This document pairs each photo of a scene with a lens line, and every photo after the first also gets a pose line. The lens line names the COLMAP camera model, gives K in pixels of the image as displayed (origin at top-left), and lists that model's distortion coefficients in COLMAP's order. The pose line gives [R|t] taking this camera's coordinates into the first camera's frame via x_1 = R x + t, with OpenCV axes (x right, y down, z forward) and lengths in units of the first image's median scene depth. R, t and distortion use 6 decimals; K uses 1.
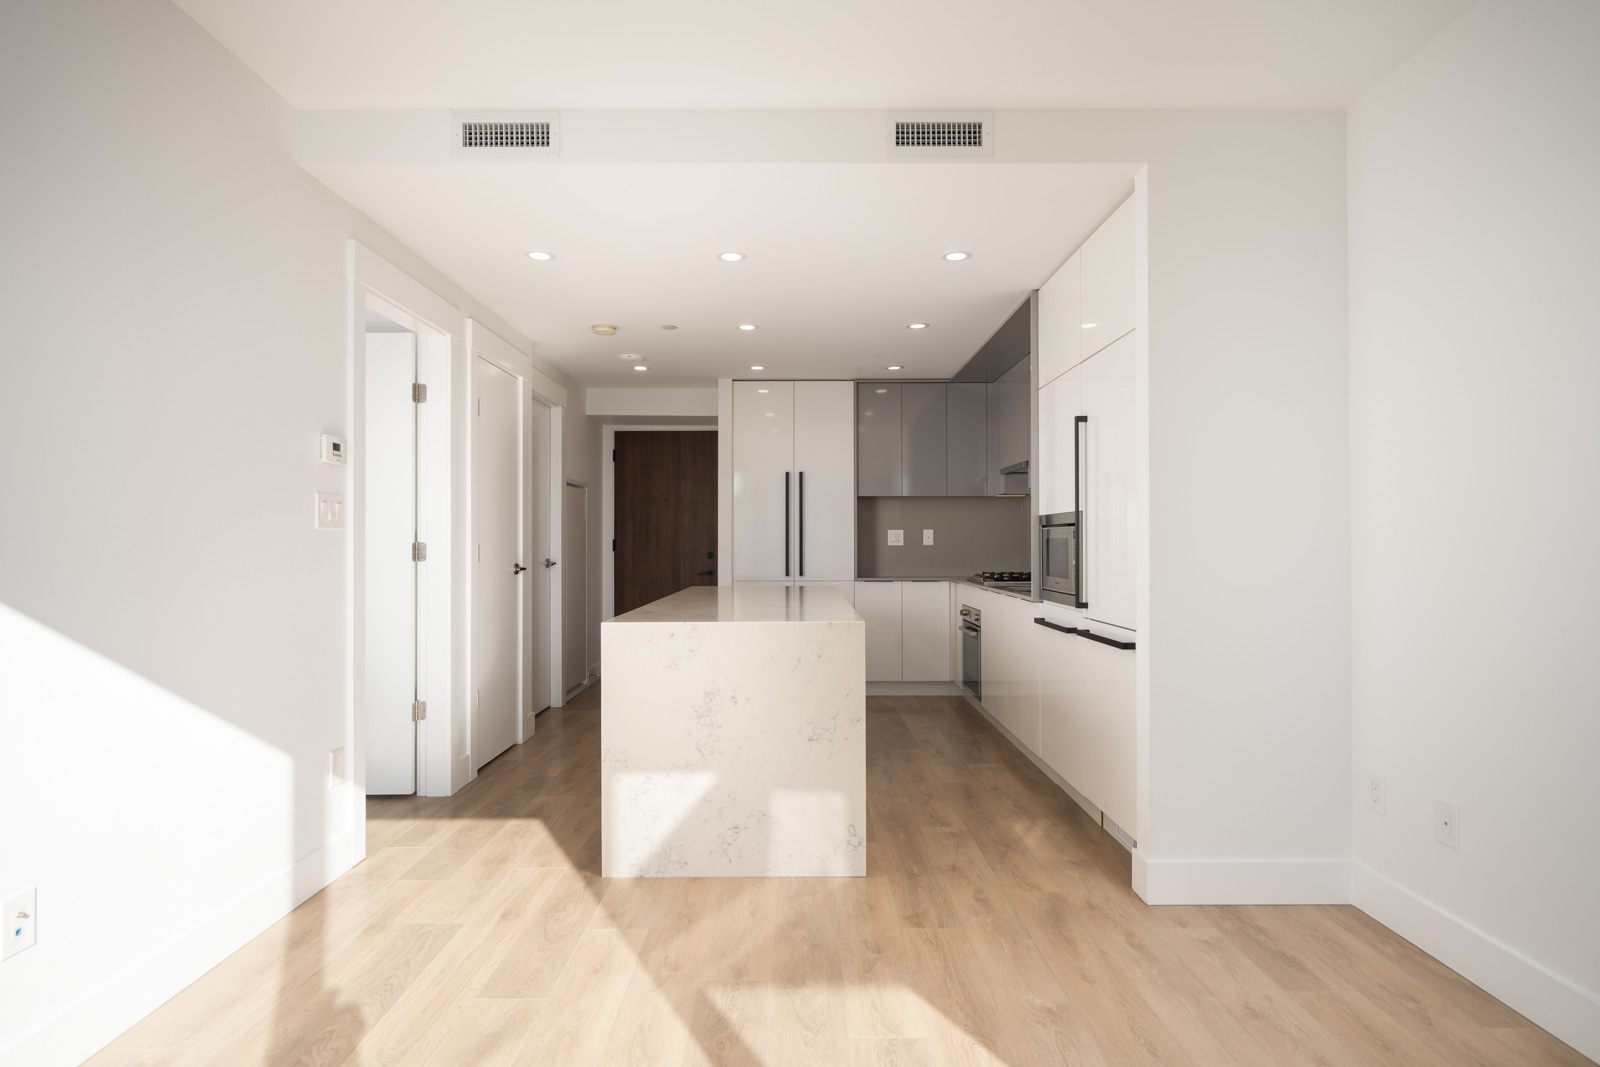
lens RADIAL K [[827.9, 0, 796.6], [0, 827.9, 536.6], [0, 0, 1]] dist [0.001609, 0.000649]
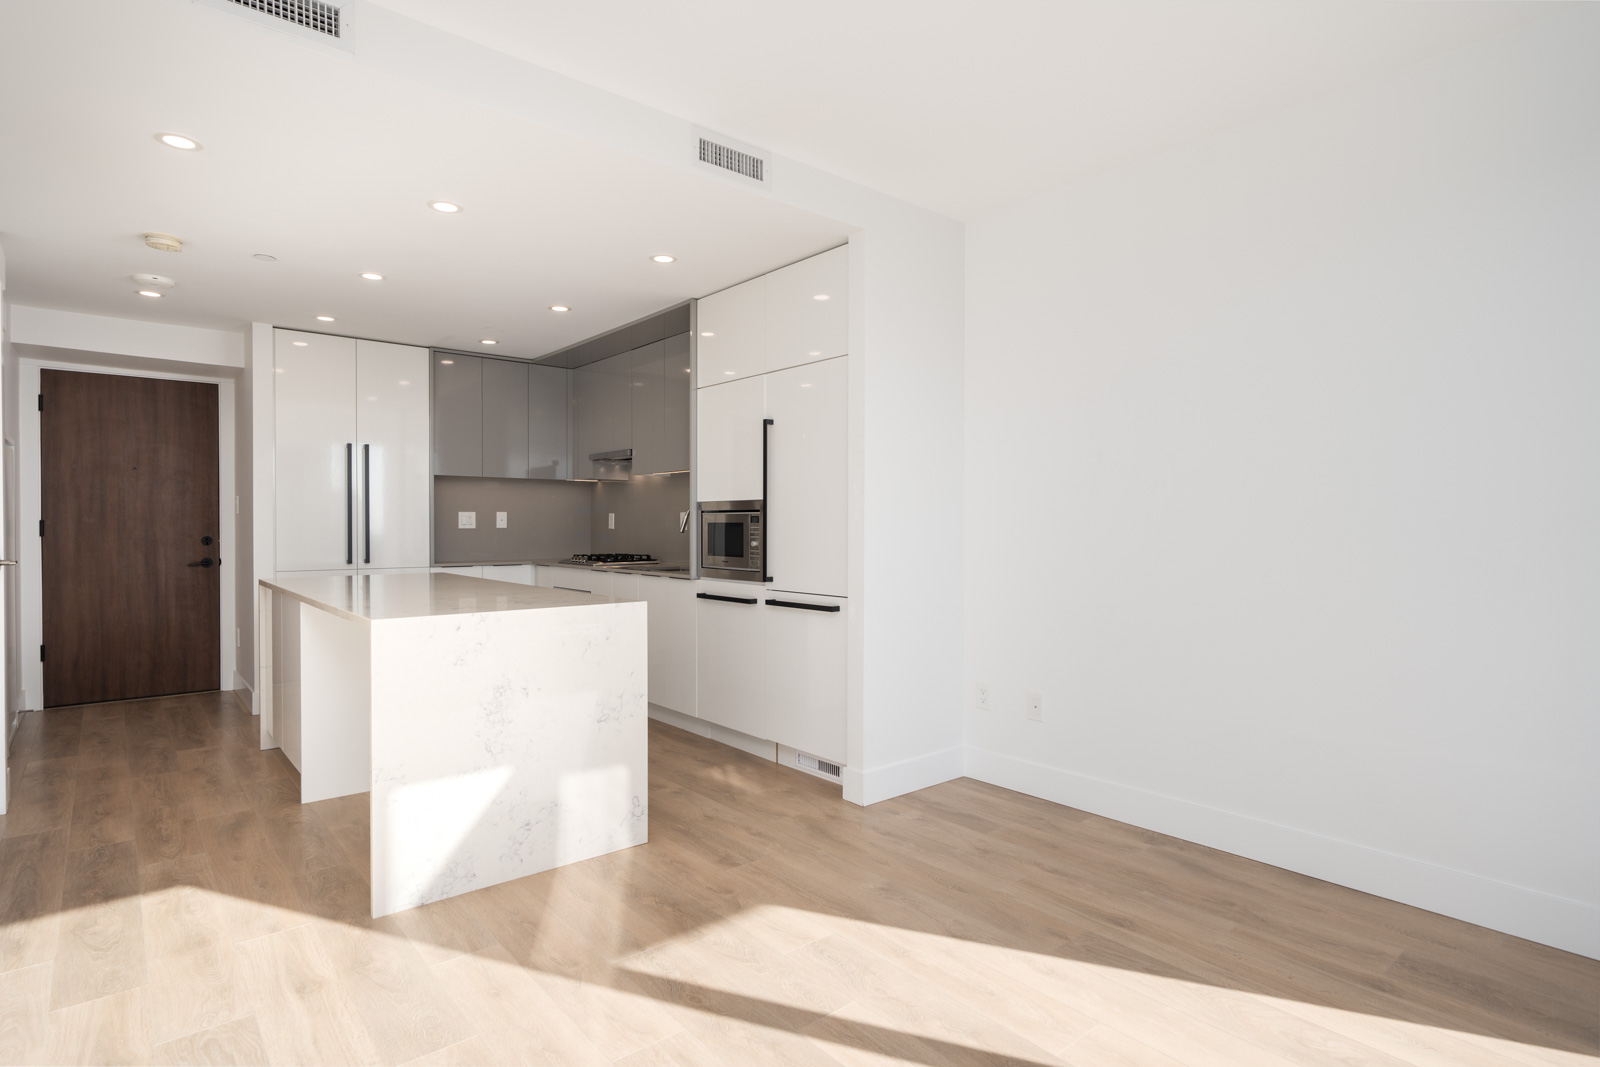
lens RADIAL K [[827.9, 0, 798.0], [0, 827.9, 536.2], [0, 0, 1]] dist [0.001609, 0.000649]
pose [[0.768369, -0.005961, 0.639979, -0.427794], [-0.007132, 0.999815, 0.017875, -0.000231], [-0.639967, -0.018299, 0.768184, 0.070417]]
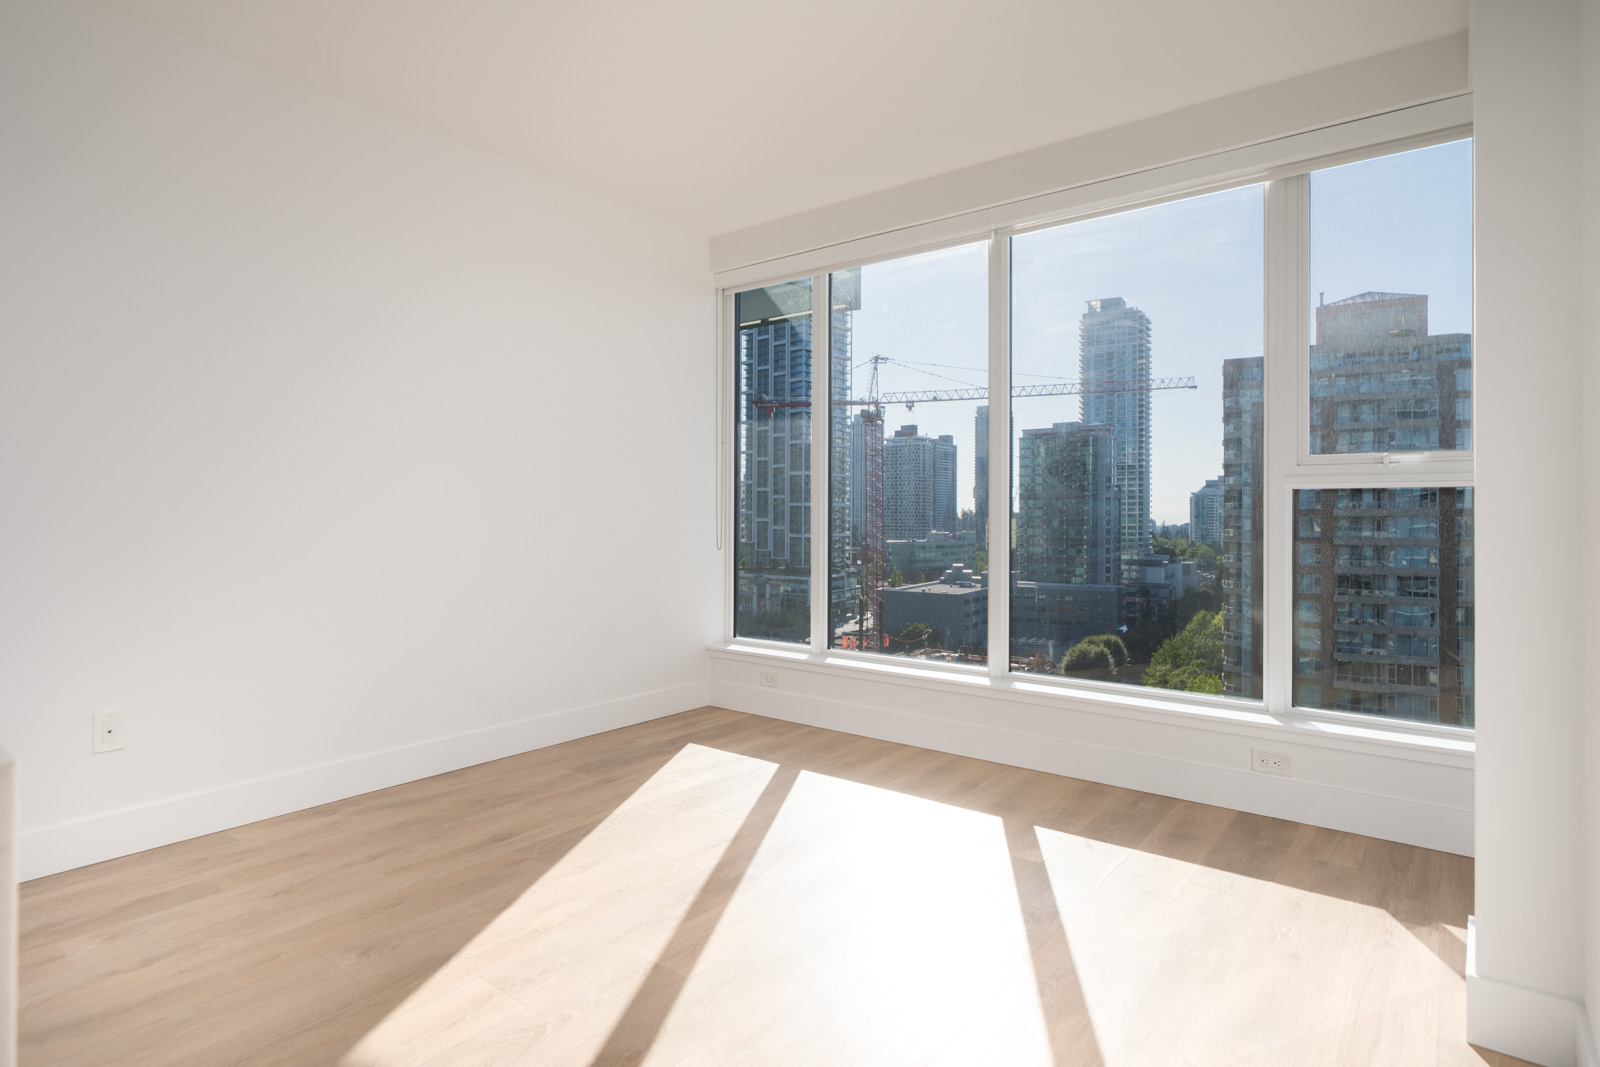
lens RADIAL K [[827.9, 0, 800.9], [0, 827.9, 523.7], [0, 0, 1]] dist [0.001609, 0.000649]
pose [[-0.791477, -0.010973, 0.611100, -0.476093], [-0.011403, 0.999930, 0.003185, 0.040478], [-0.611092, -0.004447, -0.791547, 1.005064]]
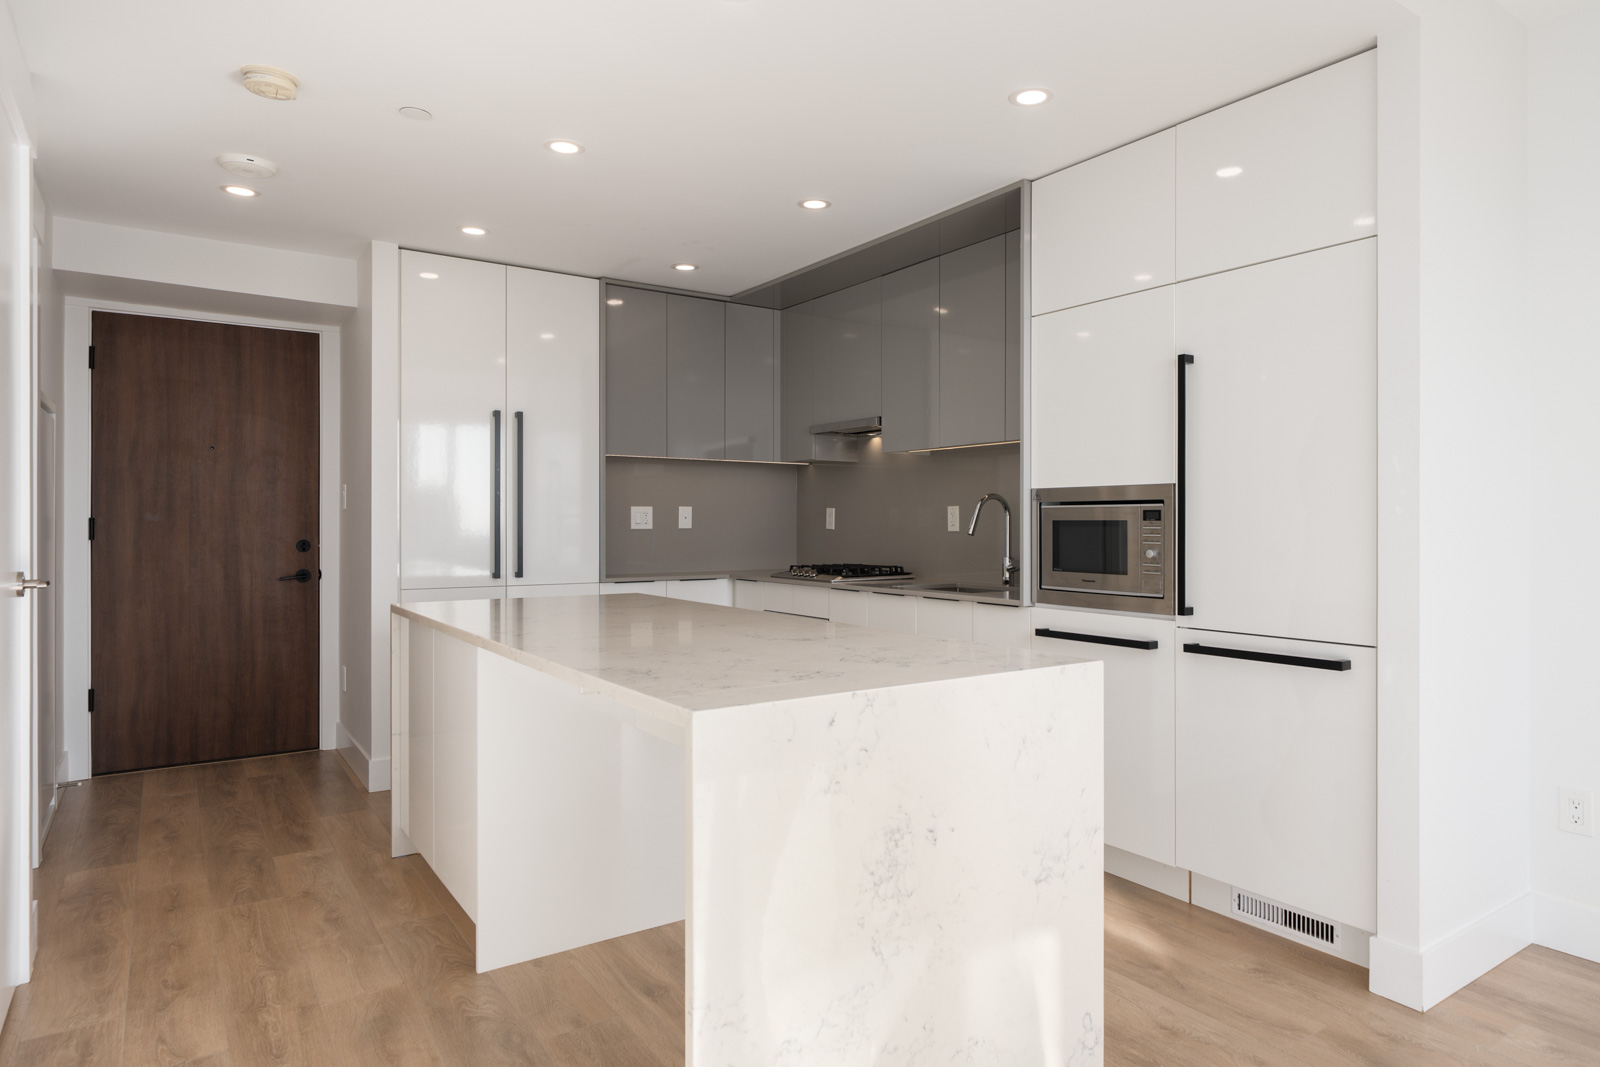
lens RADIAL K [[963.6, 0, 861.3], [0, 963.6, 527.8], [0, 0, 1]] dist [0.003281, 0.000034]
pose [[0.811279, 0.000564, 0.584659, -0.441318], [-0.006668, 0.999943, 0.008287, 0.003789], [-0.584621, -0.010622, 0.811237, 0.529863]]
